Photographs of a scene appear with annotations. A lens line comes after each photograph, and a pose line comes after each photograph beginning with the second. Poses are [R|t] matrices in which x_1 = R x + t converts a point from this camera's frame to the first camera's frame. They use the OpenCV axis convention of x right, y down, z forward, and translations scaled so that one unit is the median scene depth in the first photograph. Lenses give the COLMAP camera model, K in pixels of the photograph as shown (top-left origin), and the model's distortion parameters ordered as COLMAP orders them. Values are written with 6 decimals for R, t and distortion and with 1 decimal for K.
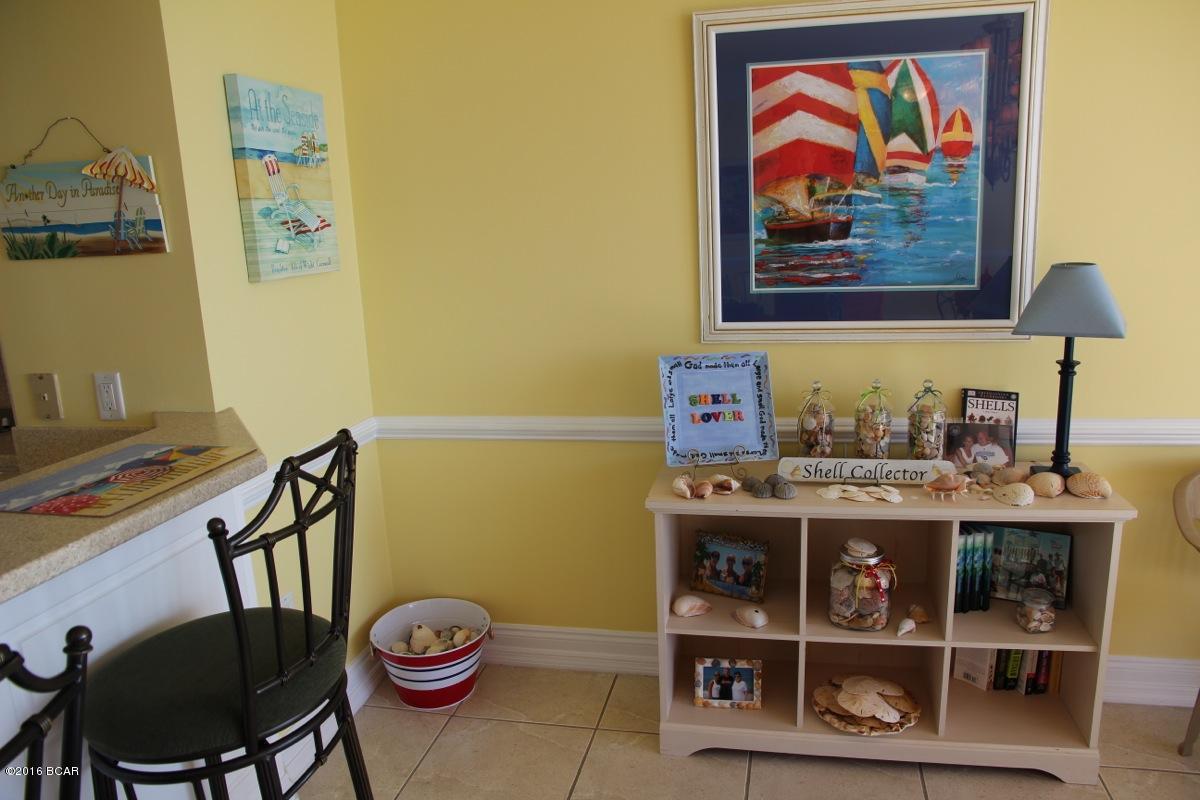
lens RADIAL K [[841.5, 0, 618.7], [0, 841.5, 398.9], [0, 0, 1]] dist [-0.110209, 0.089751]
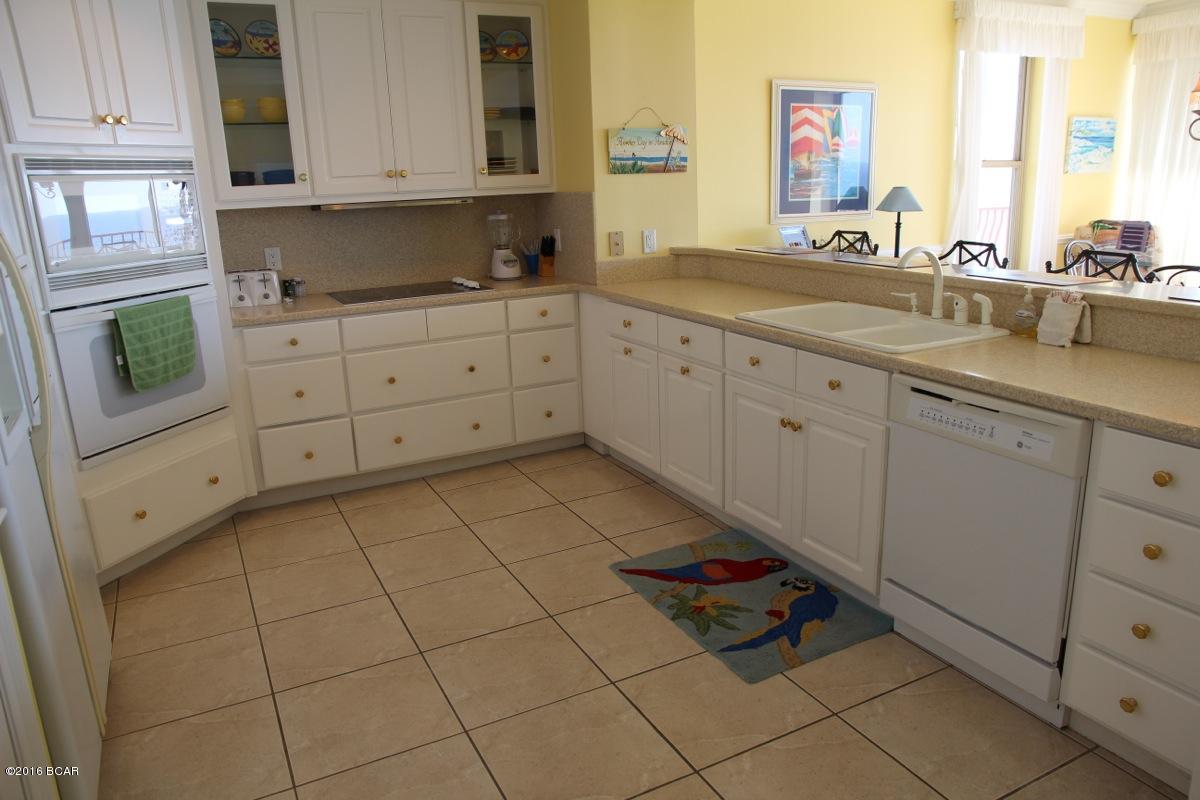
lens RADIAL K [[841.5, 0, 618.7], [0, 841.5, 398.9], [0, 0, 1]] dist [-0.110209, 0.089751]
pose [[0.773553, -0.143698, 0.617225, -1.829566], [0.128813, 0.989274, 0.068877, 0.209219], [-0.620502, 0.026226, 0.783766, -0.537524]]
